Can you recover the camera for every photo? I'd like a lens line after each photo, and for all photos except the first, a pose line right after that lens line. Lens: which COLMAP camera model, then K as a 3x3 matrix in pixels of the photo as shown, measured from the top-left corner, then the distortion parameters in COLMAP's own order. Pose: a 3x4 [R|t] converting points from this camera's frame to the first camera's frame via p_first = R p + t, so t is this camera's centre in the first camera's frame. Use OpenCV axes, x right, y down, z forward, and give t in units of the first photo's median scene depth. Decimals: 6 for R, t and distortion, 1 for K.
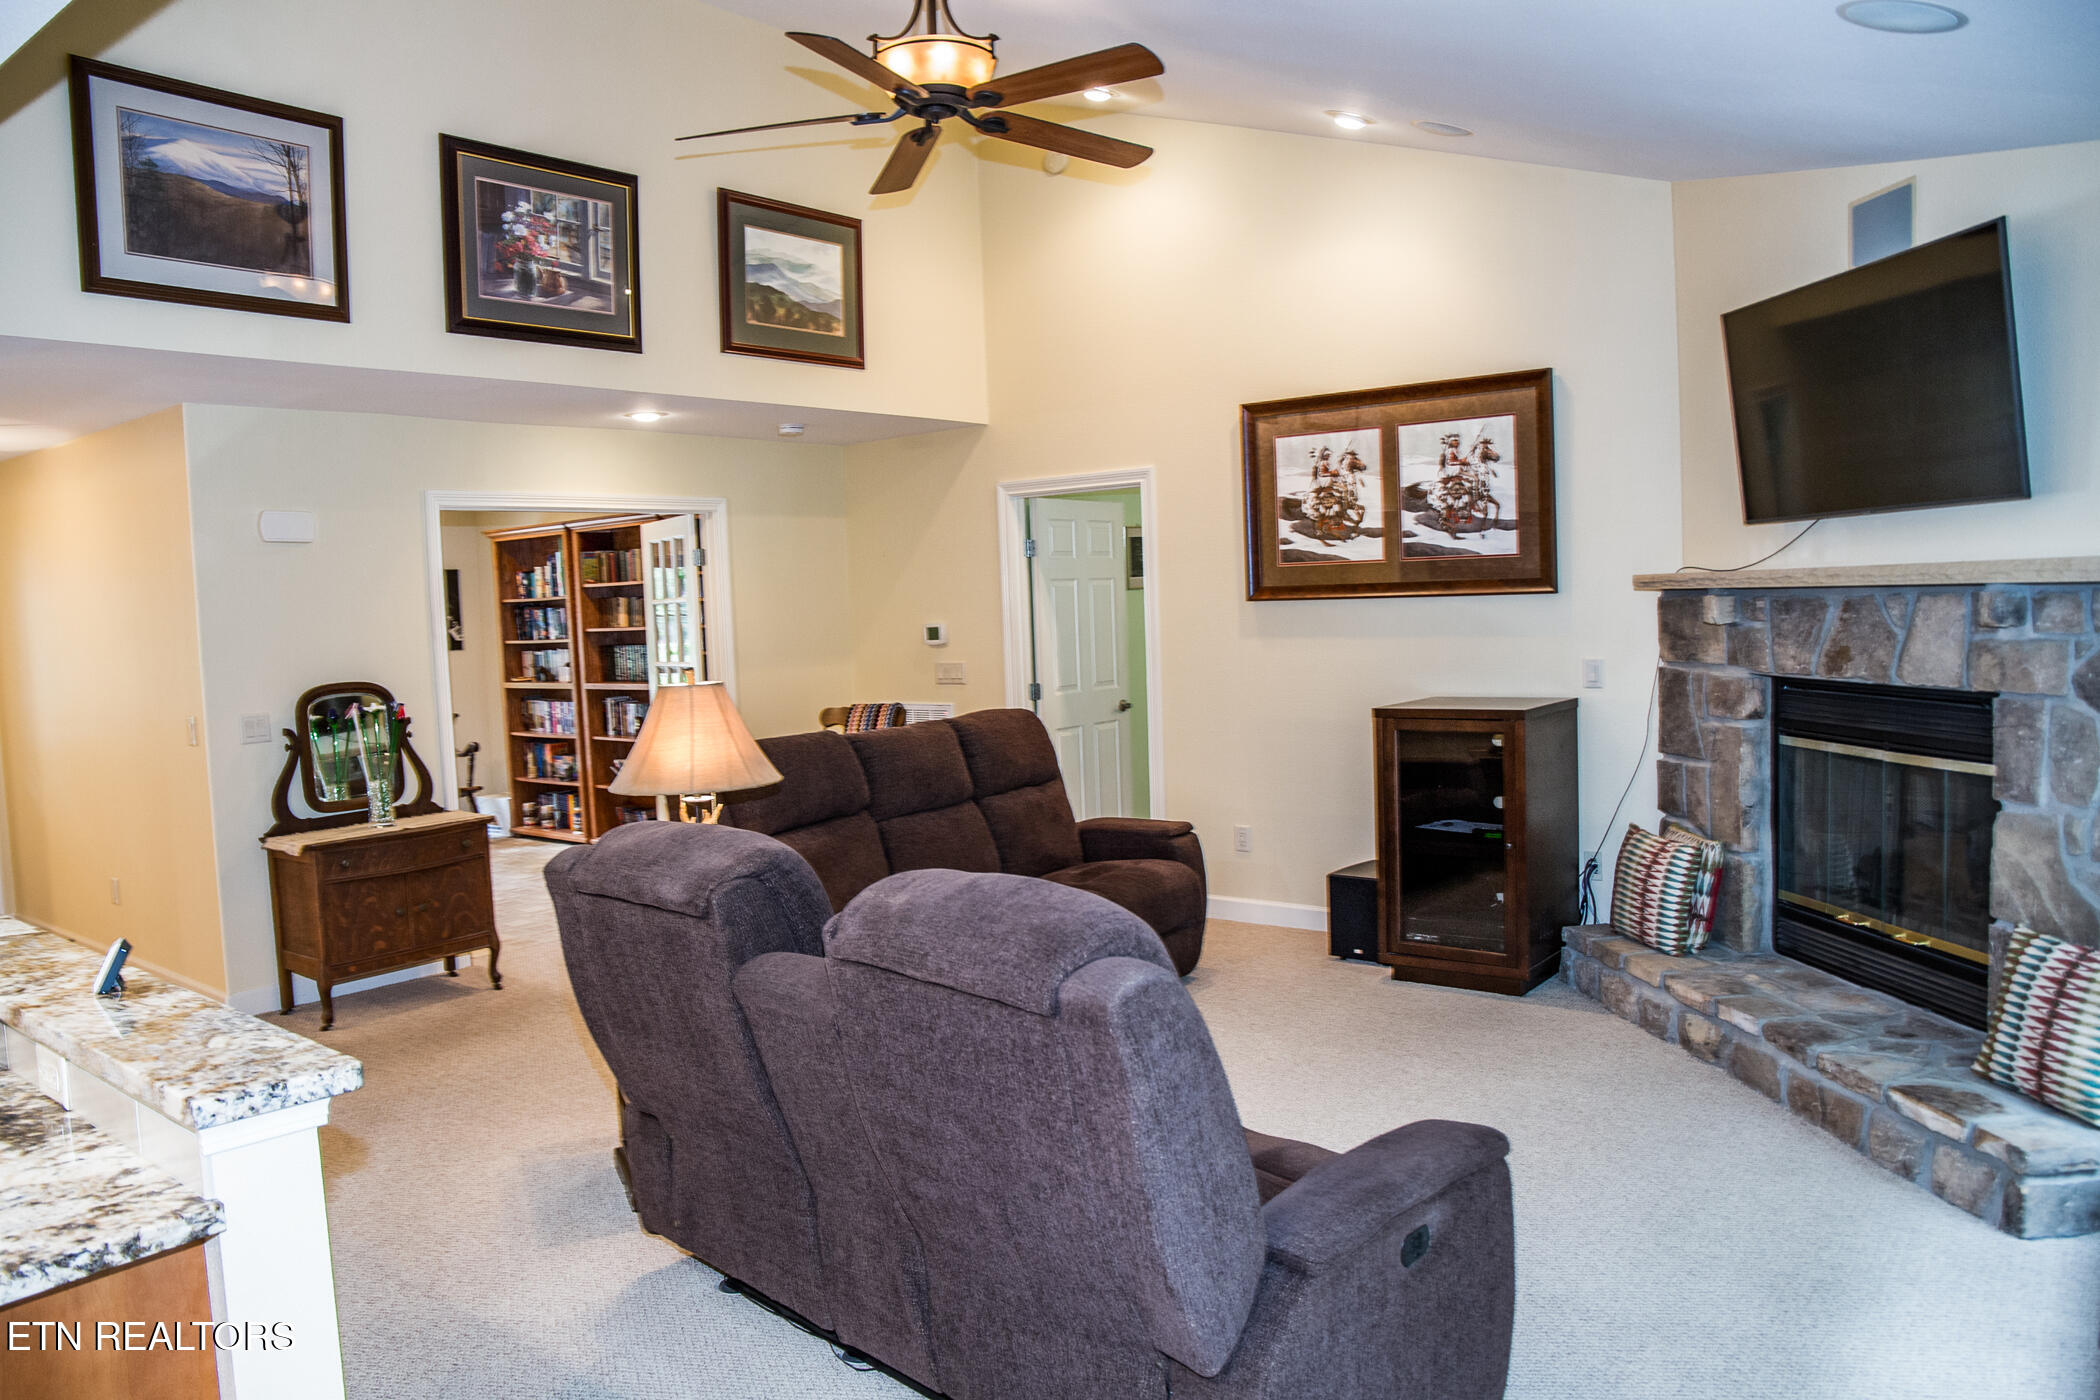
lens RADIAL K [[1474.5, 0, 1018.9], [0, 1474.5, 706.5], [0, 0, 1]] dist [-0.128404, 0.100764]
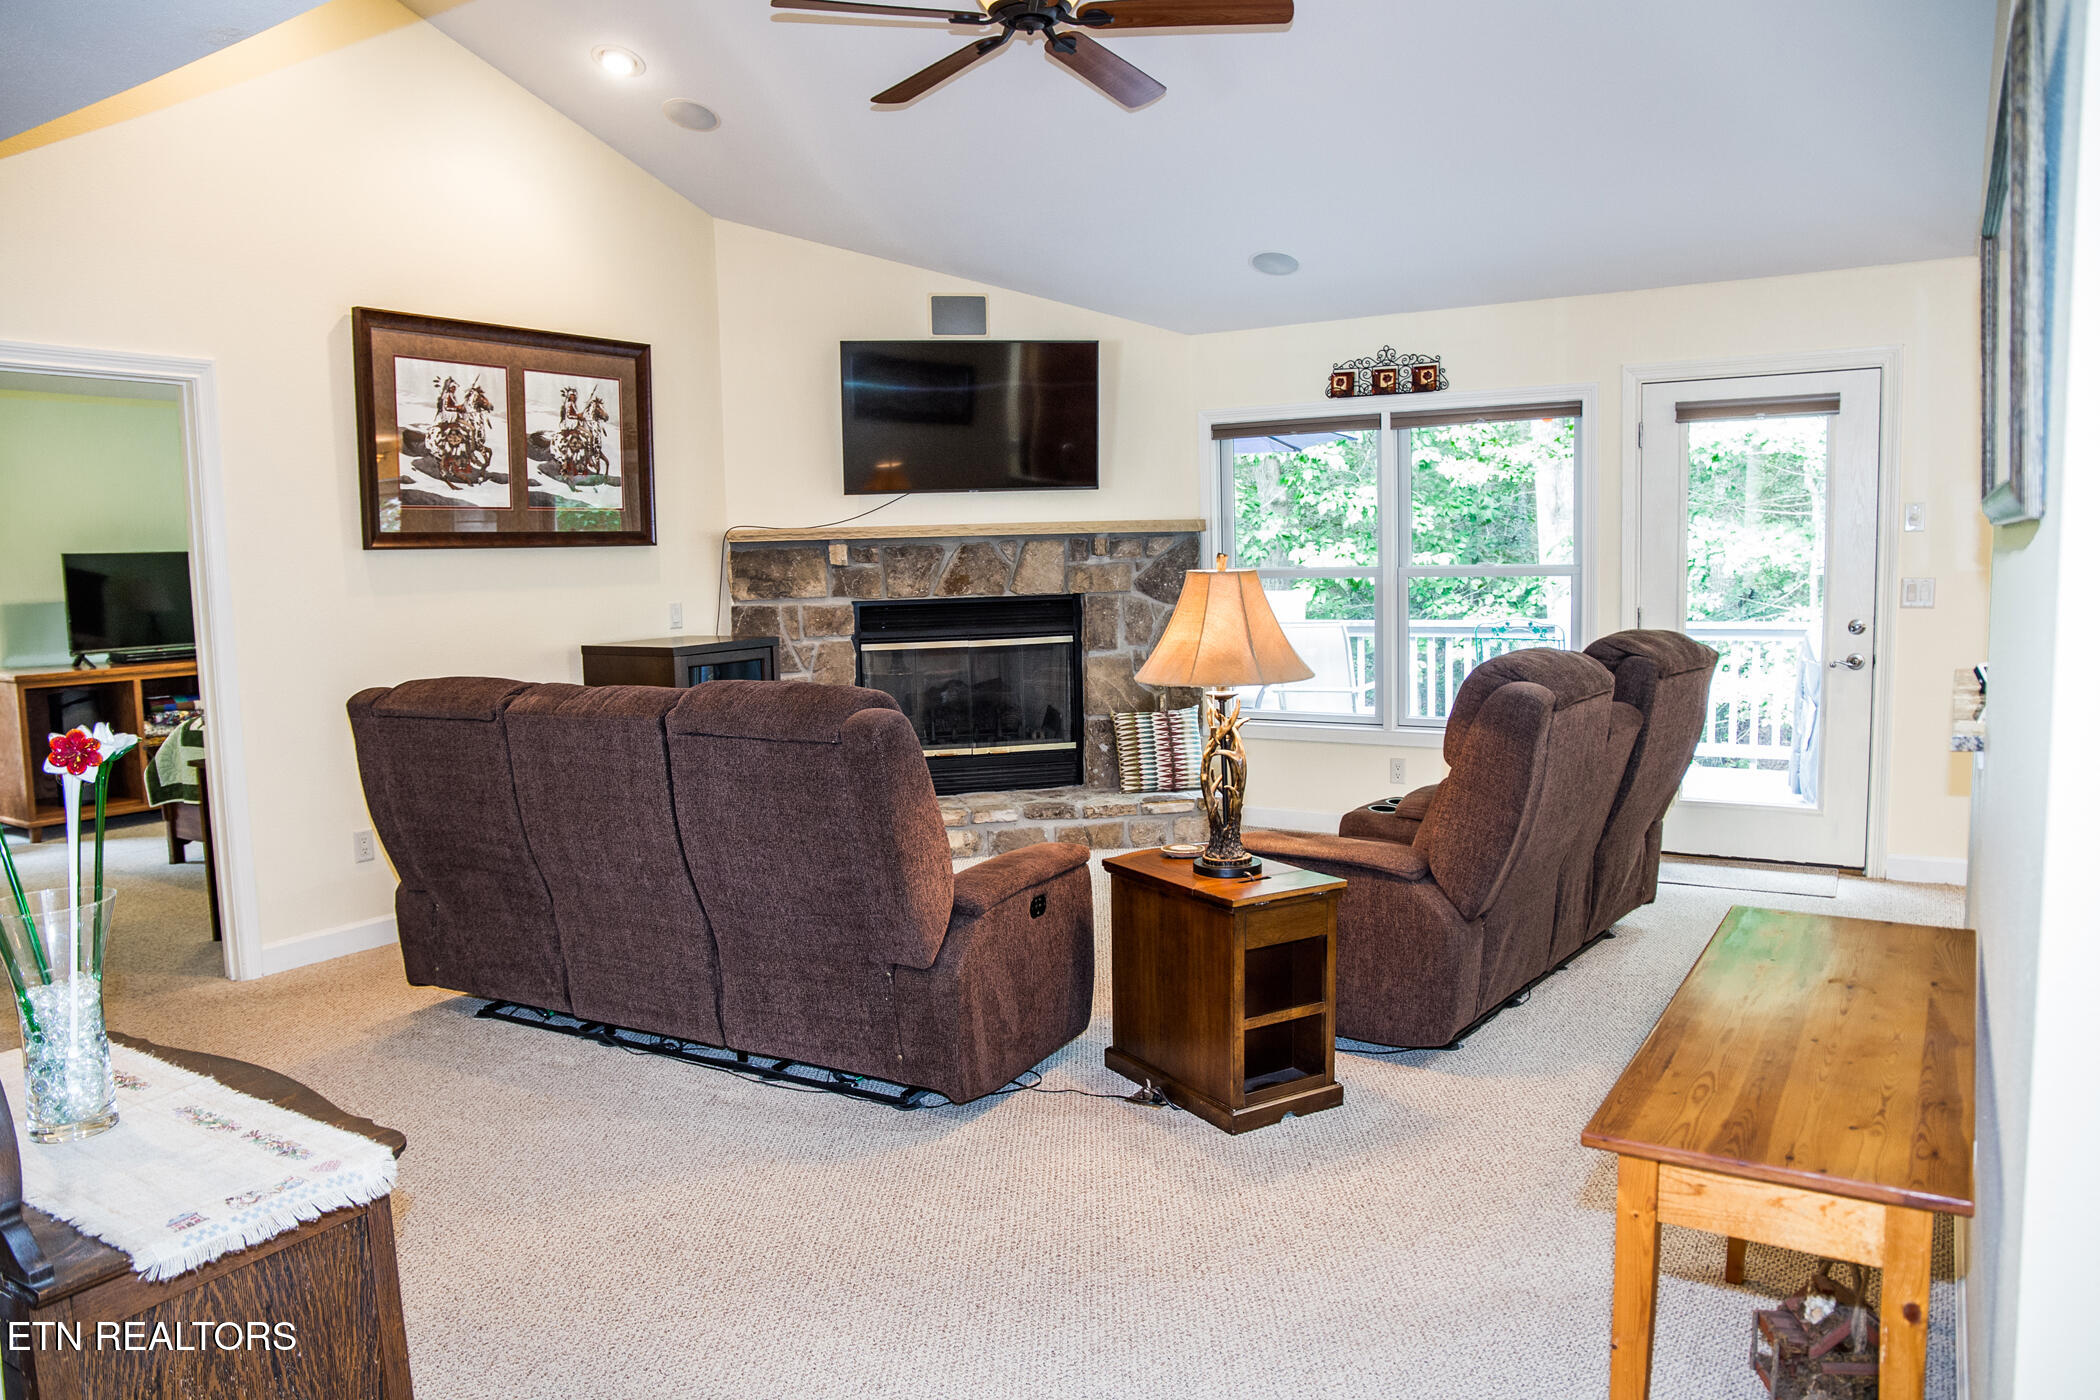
lens RADIAL K [[1484.4, 0, 1050.0], [0, 1484.4, 700.0], [0, 0, 1]] dist [-0.133624, 0.084883]
pose [[-0.140384, -0.054925, 0.988572, -0.836312], [0.102314, 0.992310, 0.069662, -0.007637], [-0.984797, 0.110924, -0.133685, 0.899146]]
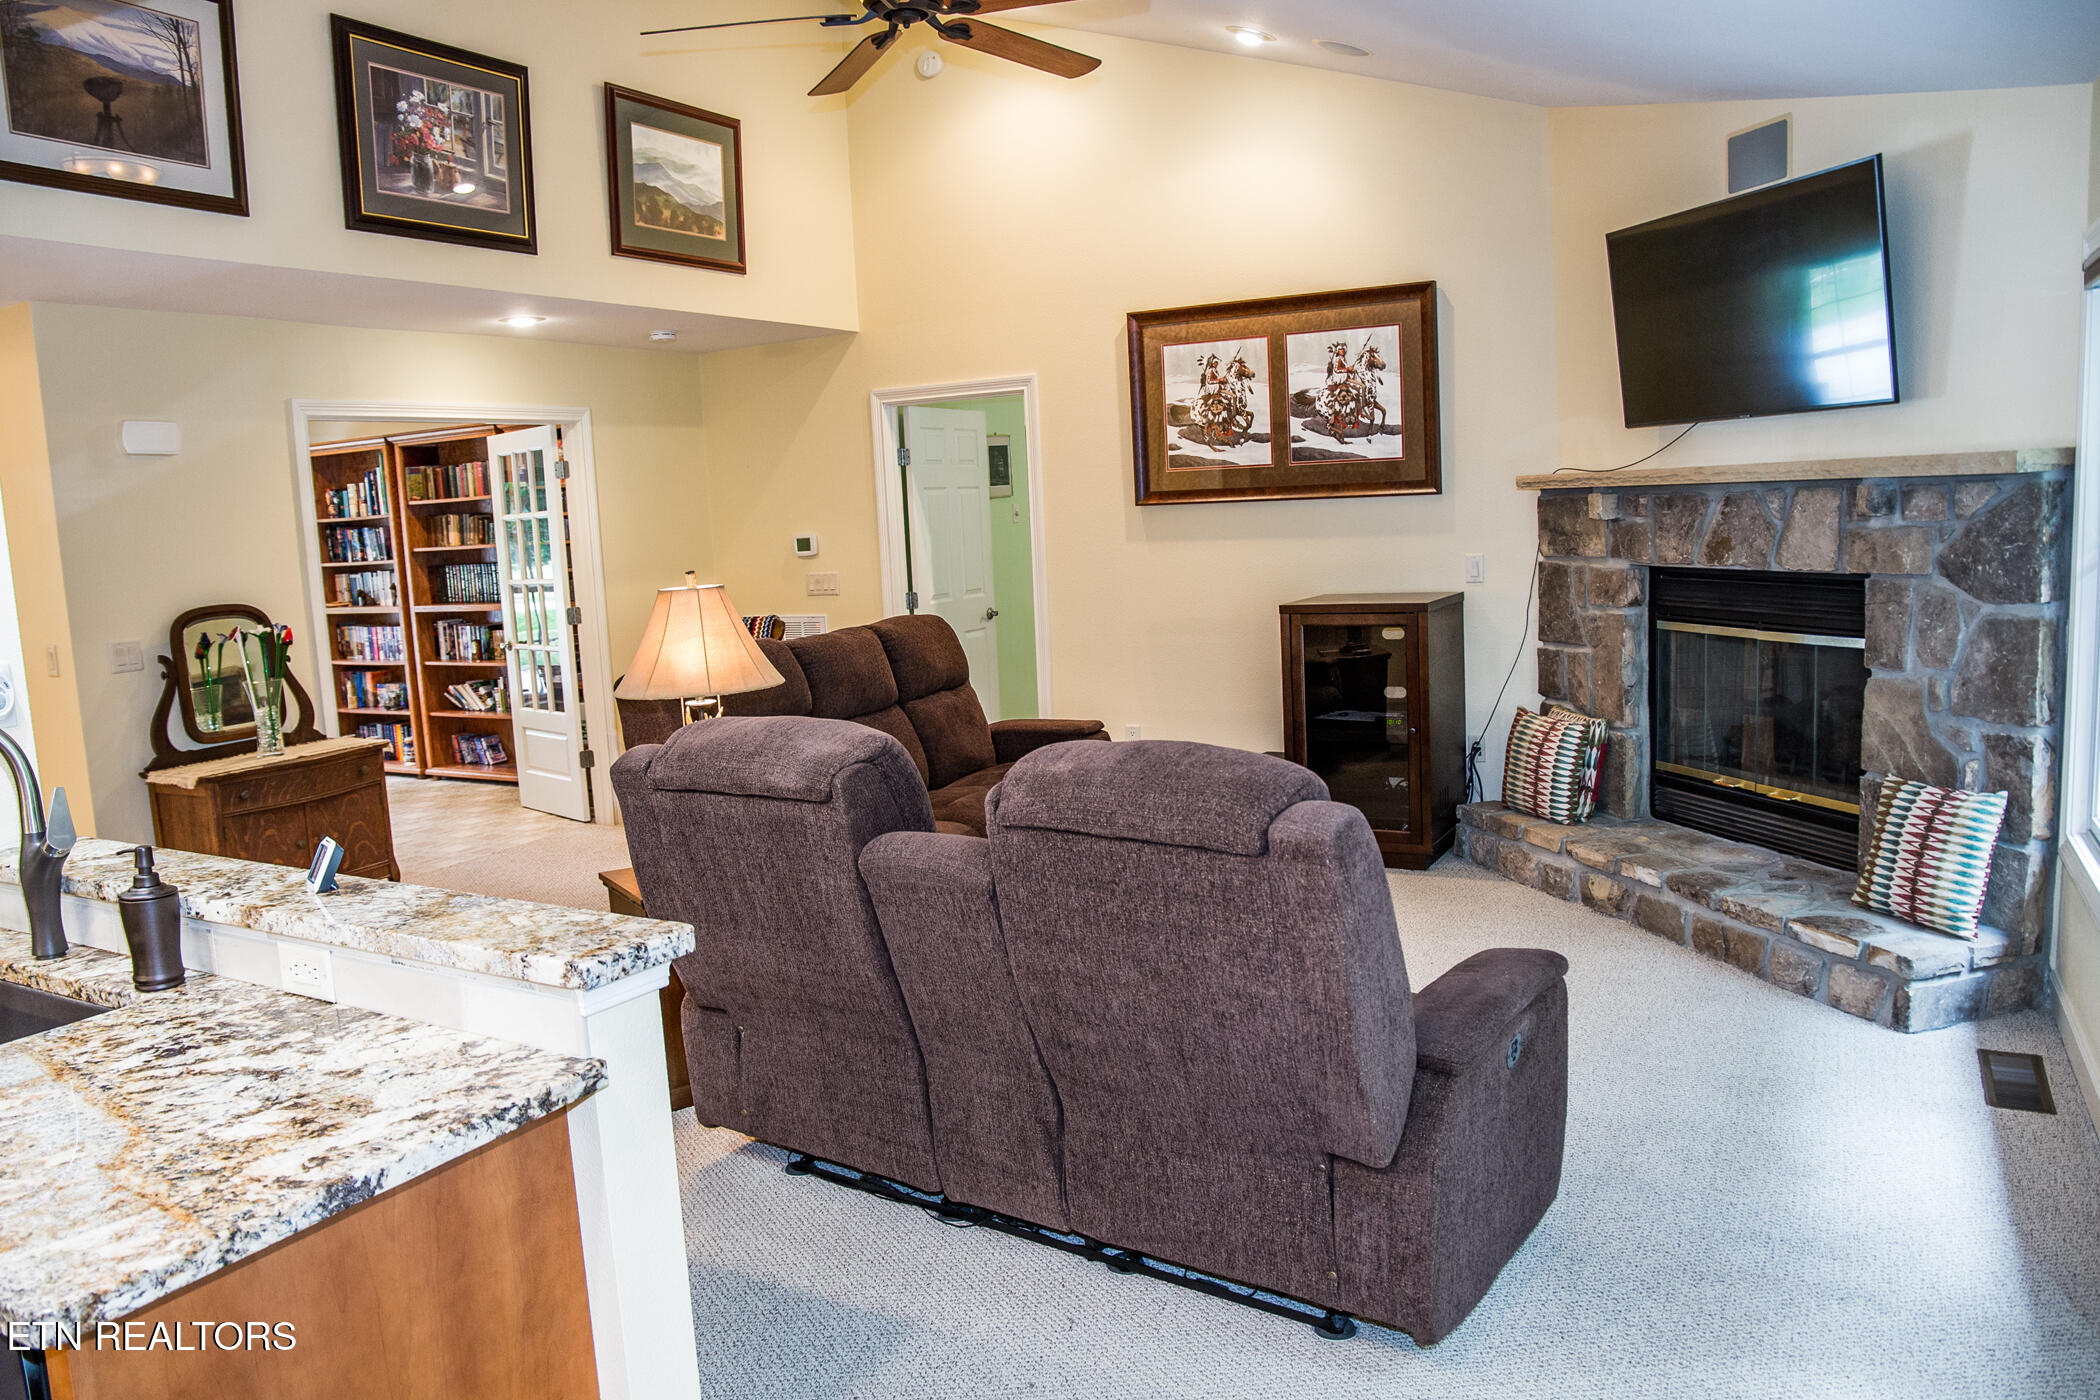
lens RADIAL K [[1513.8, 0, 1021.1], [0, 1513.8, 701.2], [0, 0, 1]] dist [-0.122749, 0.093371]
pose [[0.984998, -0.032551, 0.169467, -0.128711], [0.024247, 0.998412, 0.050840, 0.010778], [-0.170853, -0.045968, 0.984224, -0.037357]]
